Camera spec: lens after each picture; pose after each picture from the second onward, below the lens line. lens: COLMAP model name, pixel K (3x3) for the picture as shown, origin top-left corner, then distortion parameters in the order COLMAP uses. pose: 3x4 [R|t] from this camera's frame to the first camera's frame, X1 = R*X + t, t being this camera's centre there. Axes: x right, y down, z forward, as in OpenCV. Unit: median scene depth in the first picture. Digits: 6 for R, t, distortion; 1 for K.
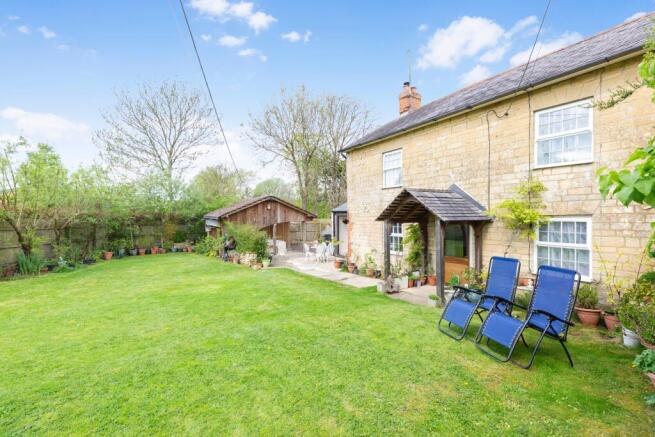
lens RADIAL K [[295.1, 0, 327.5], [0, 295.1, 218.5], [0, 0, 1]] dist [0.001663, 0.000113]
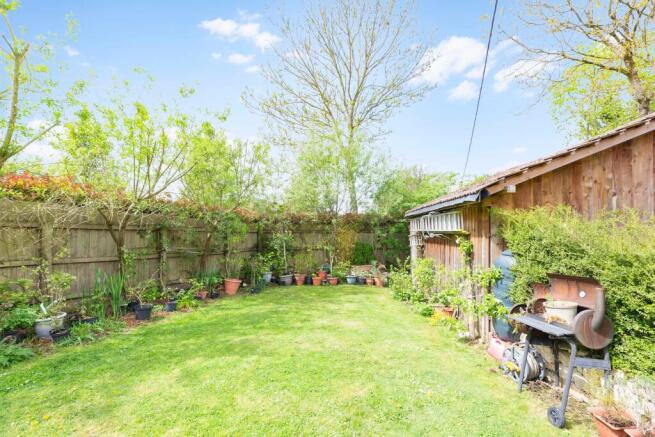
lens RADIAL K [[295.1, 0, 327.5], [0, 295.1, 218.5], [0, 0, 1]] dist [0.001663, 0.000113]
pose [[0.819340, -0.019309, -0.572983, -0.255484], [-0.015301, 0.998340, -0.055522, 0.028258], [0.573104, 0.054259, 0.817684, 0.549114]]
